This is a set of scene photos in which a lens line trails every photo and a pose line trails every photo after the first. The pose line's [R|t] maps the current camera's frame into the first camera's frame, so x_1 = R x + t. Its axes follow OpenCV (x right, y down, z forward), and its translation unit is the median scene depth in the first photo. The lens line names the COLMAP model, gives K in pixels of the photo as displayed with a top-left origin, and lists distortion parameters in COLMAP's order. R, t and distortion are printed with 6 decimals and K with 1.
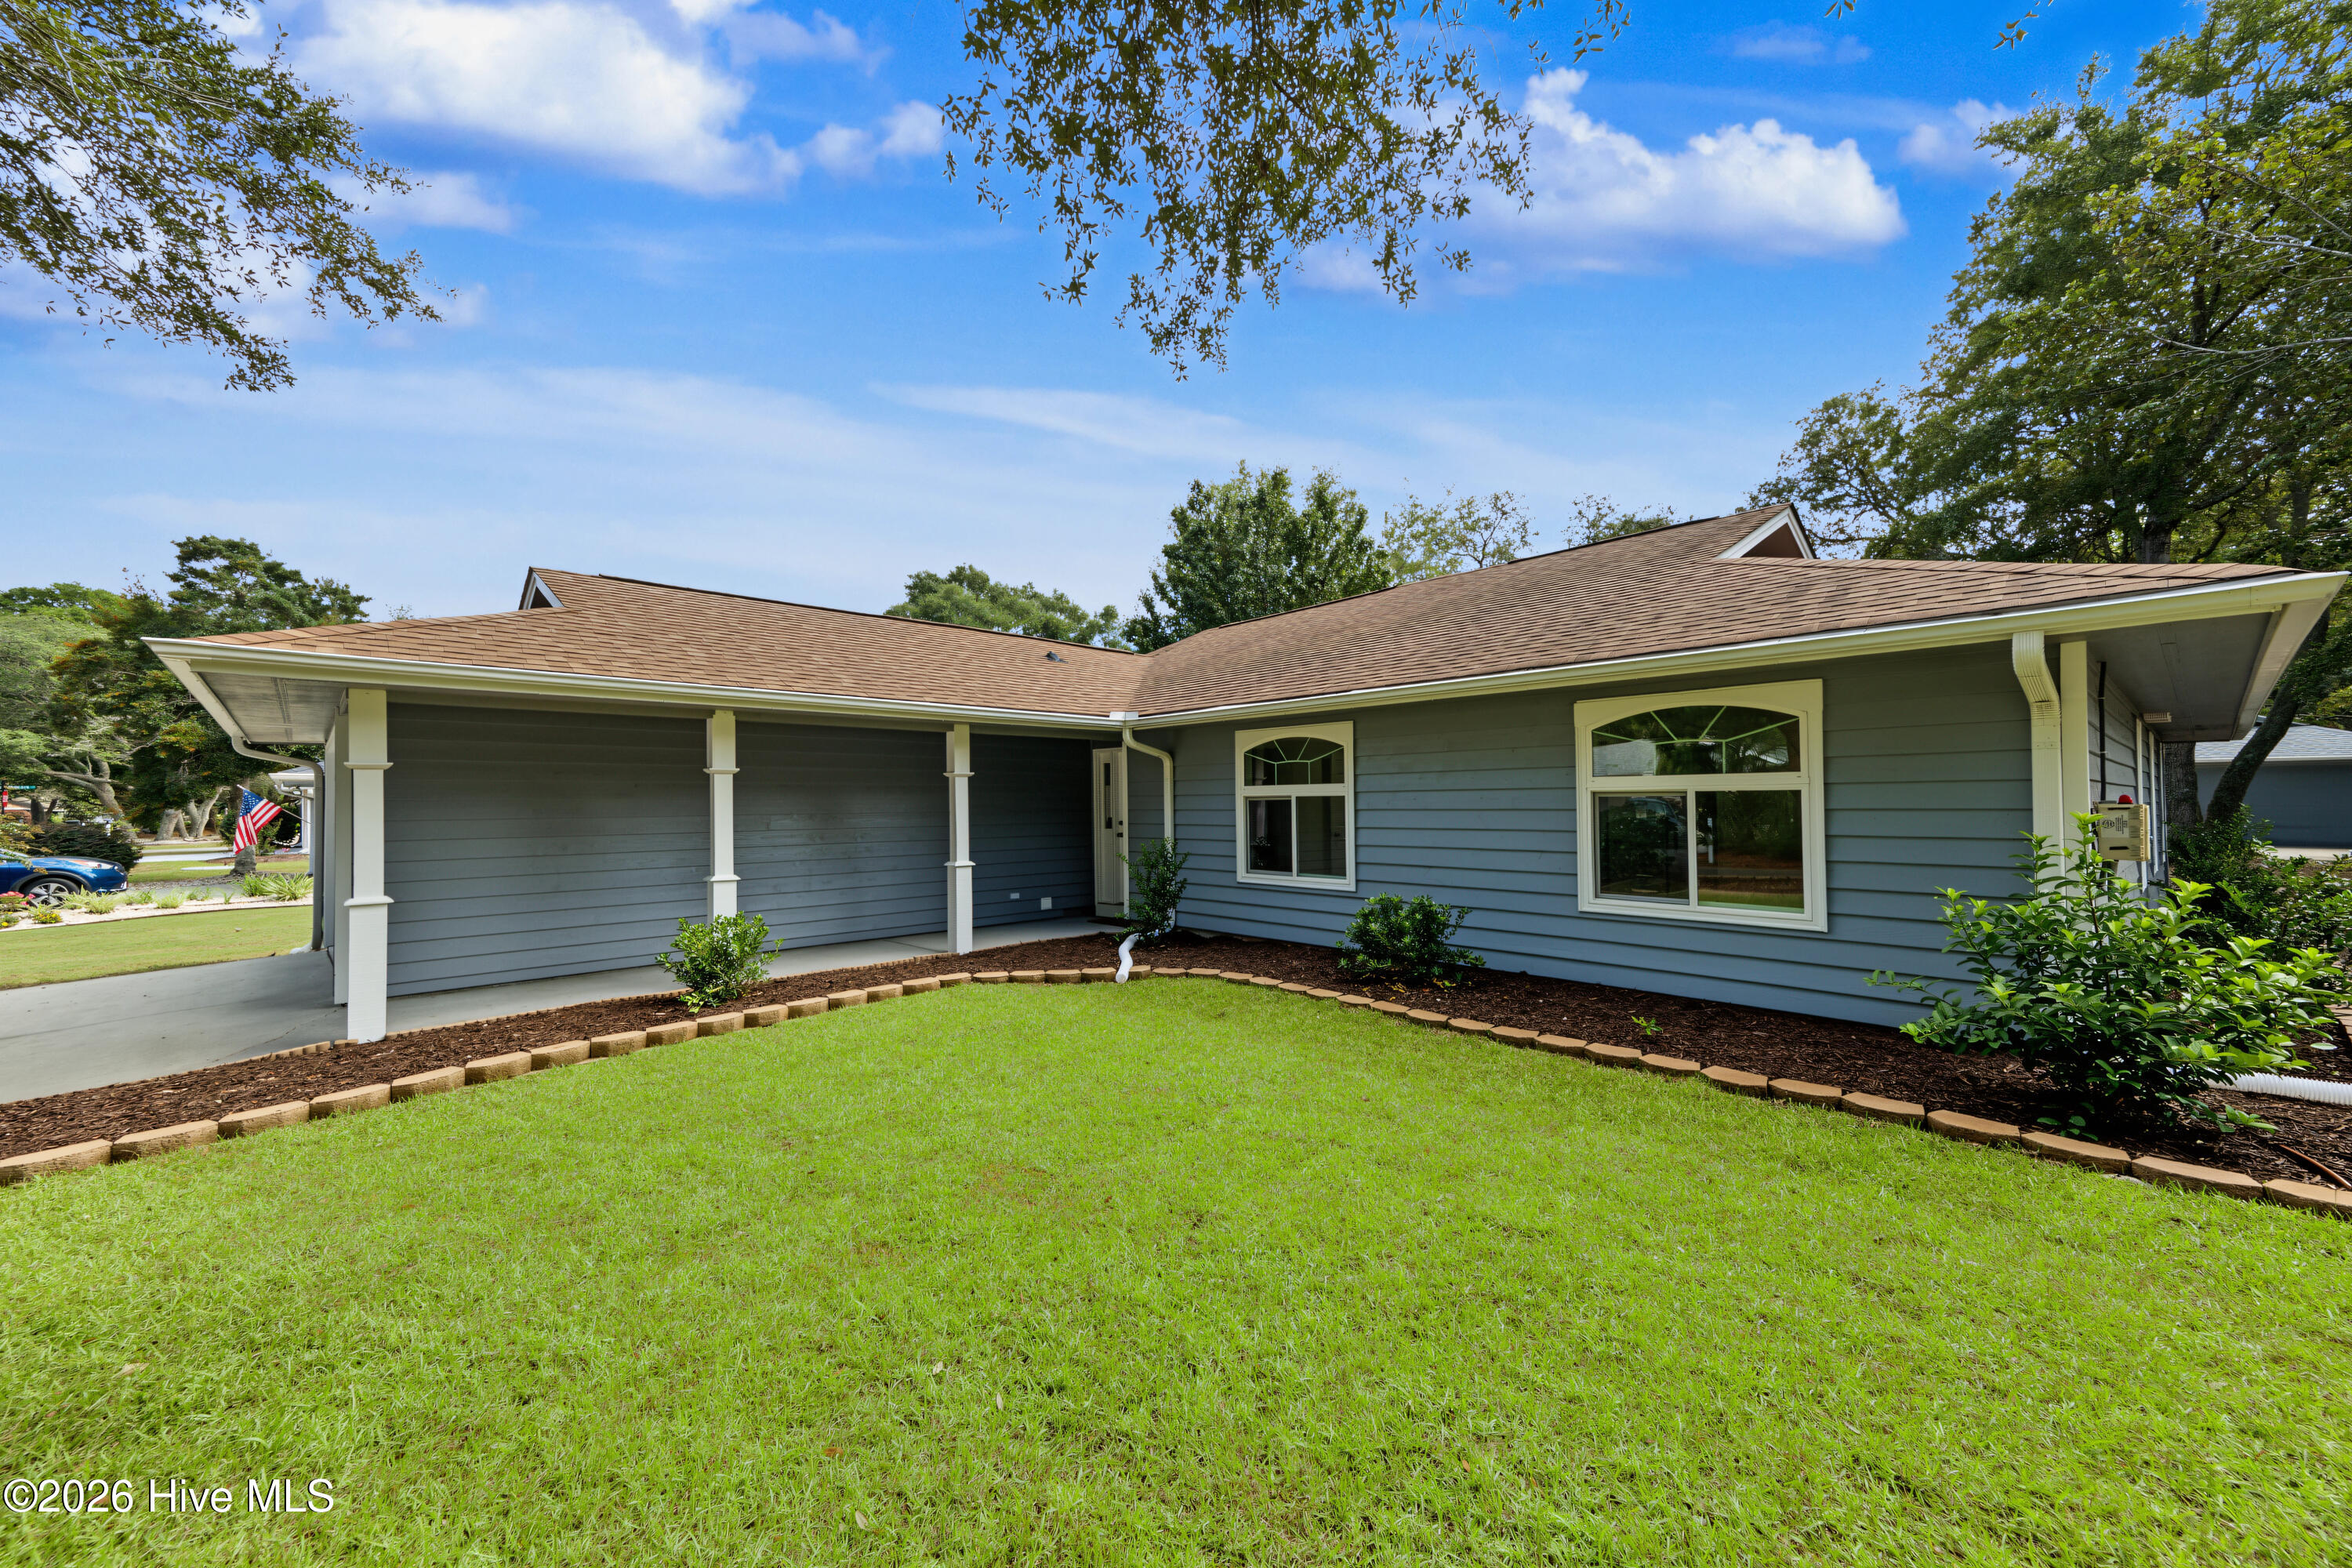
lens RADIAL K [[962.0, 0, 1161.0], [0, 962.0, 806.8], [0, 0, 1]] dist [0.033616, 0.000601]
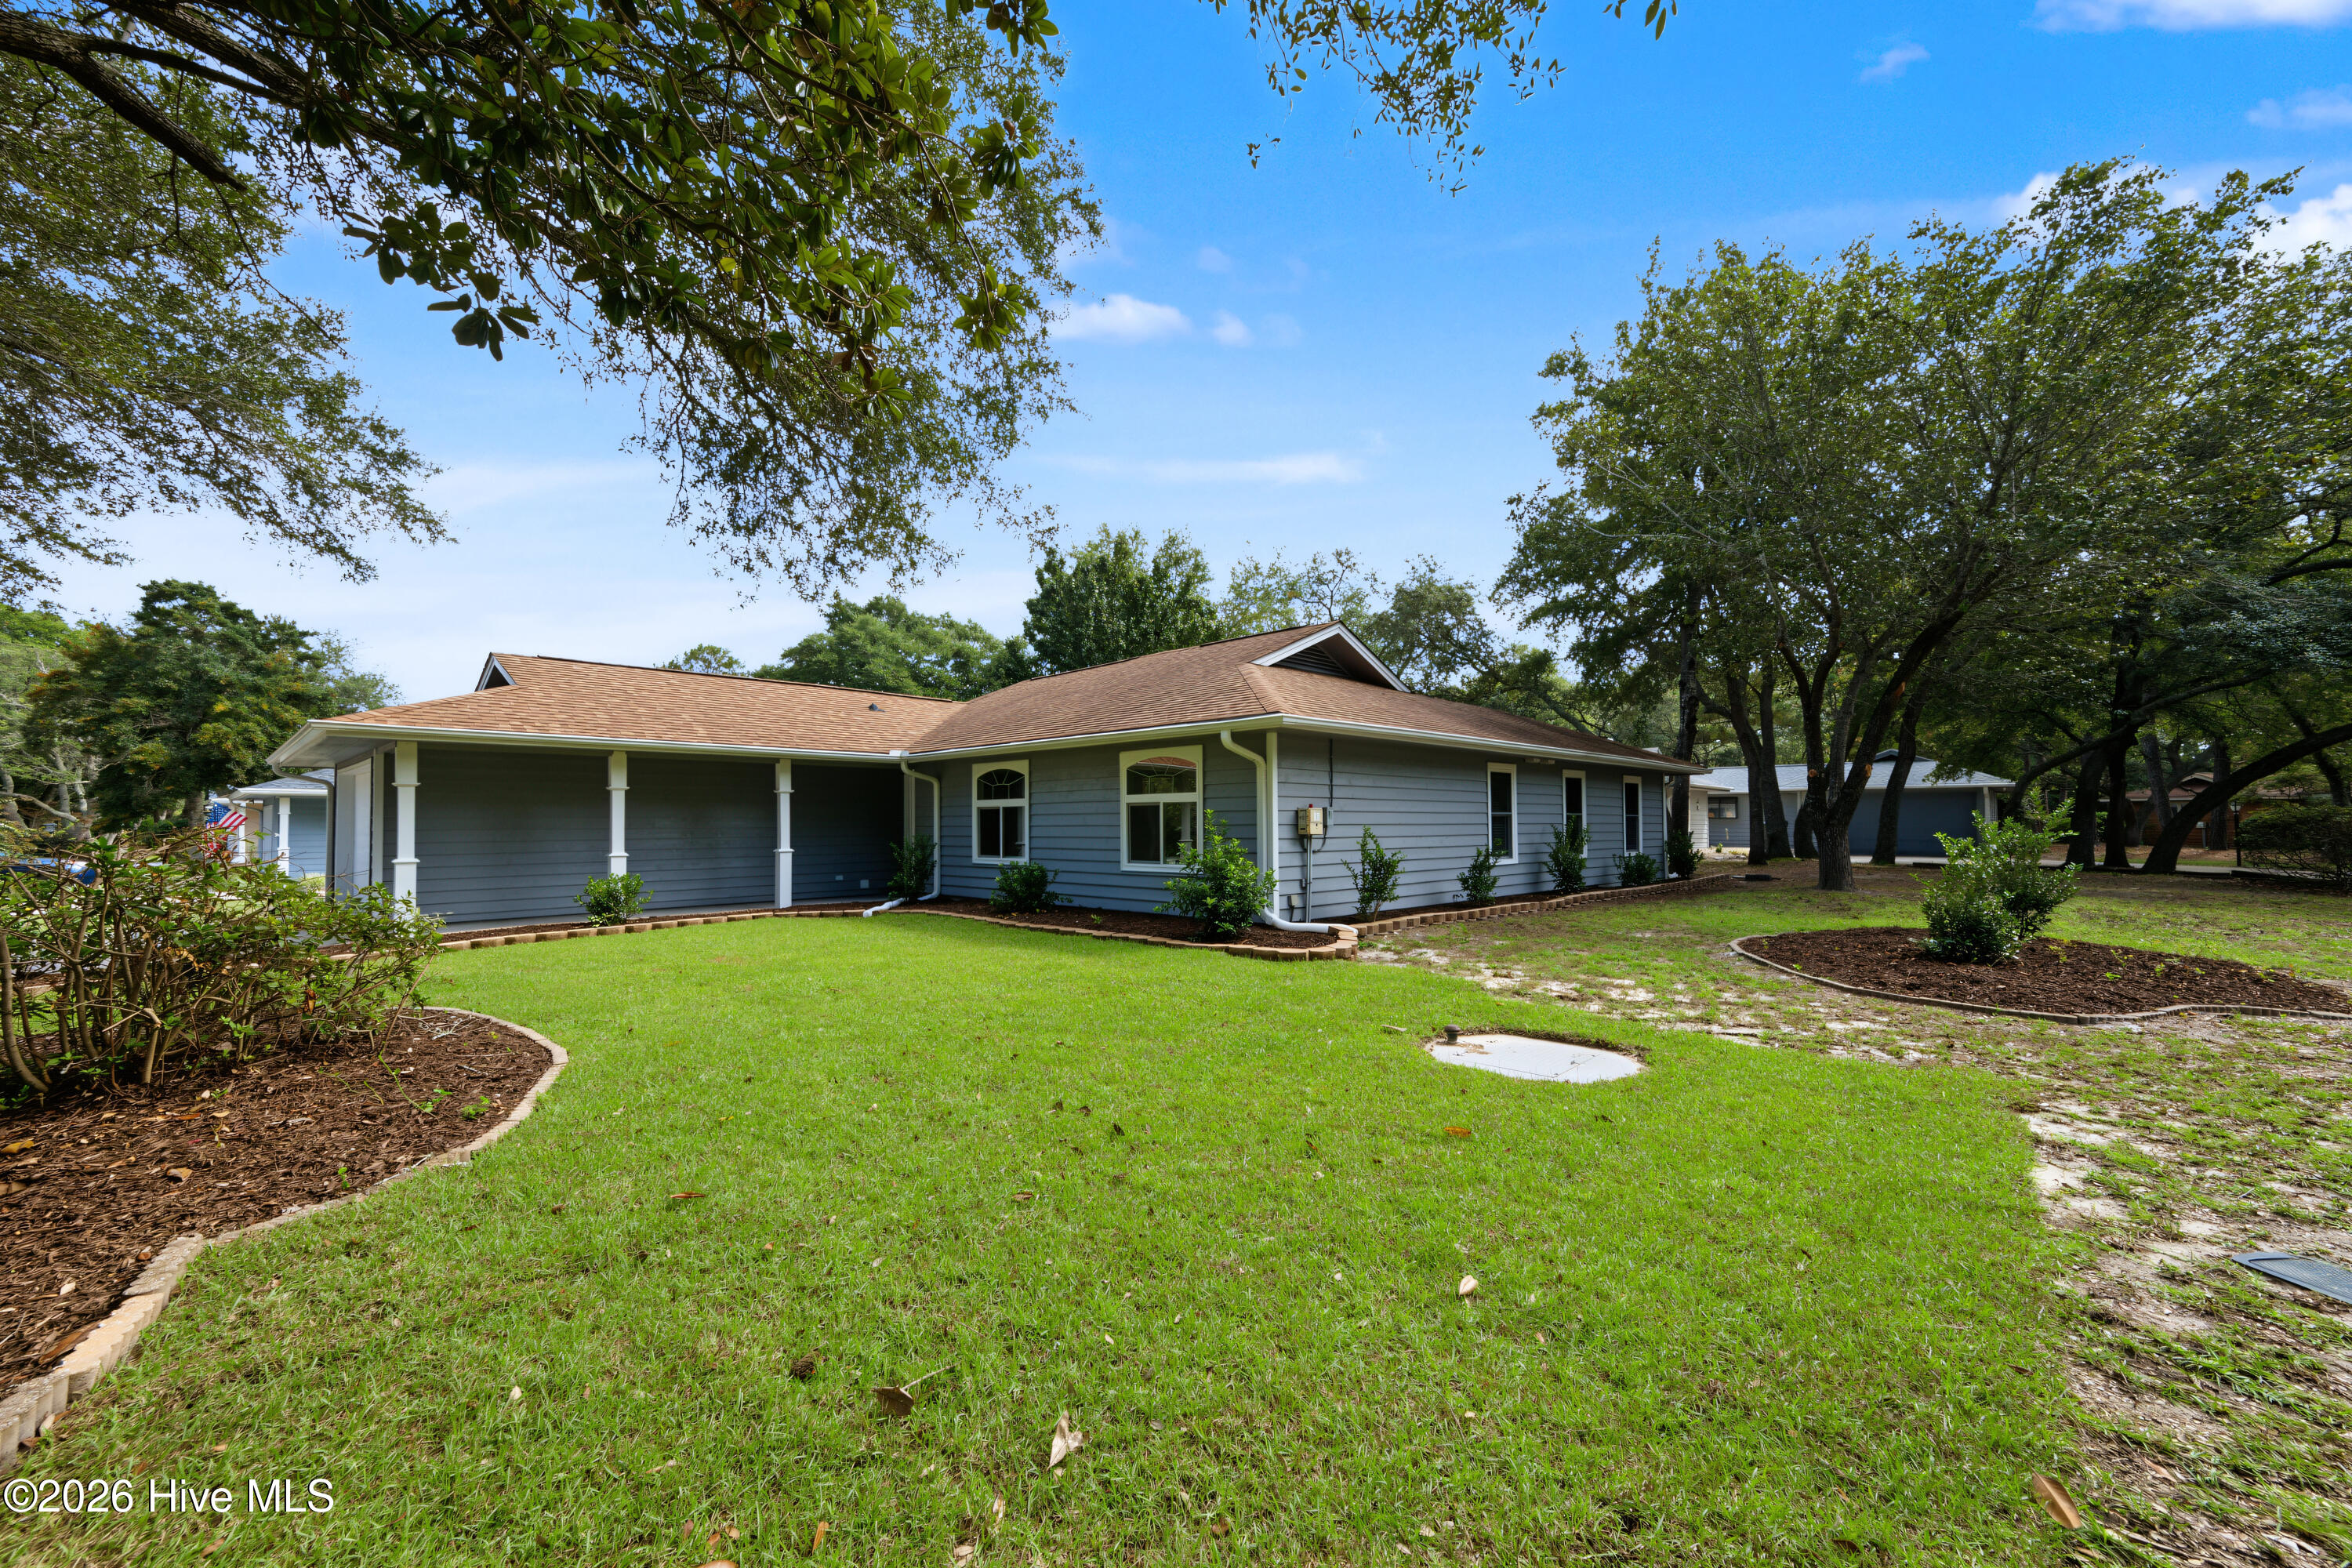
lens RADIAL K [[962.0, 0, 1161.4], [0, 962.0, 799.7], [0, 0, 1]] dist [0.033616, 0.000601]
pose [[0.998089, 0.004755, 0.061614, 0.115199], [-0.003076, 0.999622, -0.027319, 0.007573], [-0.061721, 0.027077, 0.997726, -0.220636]]
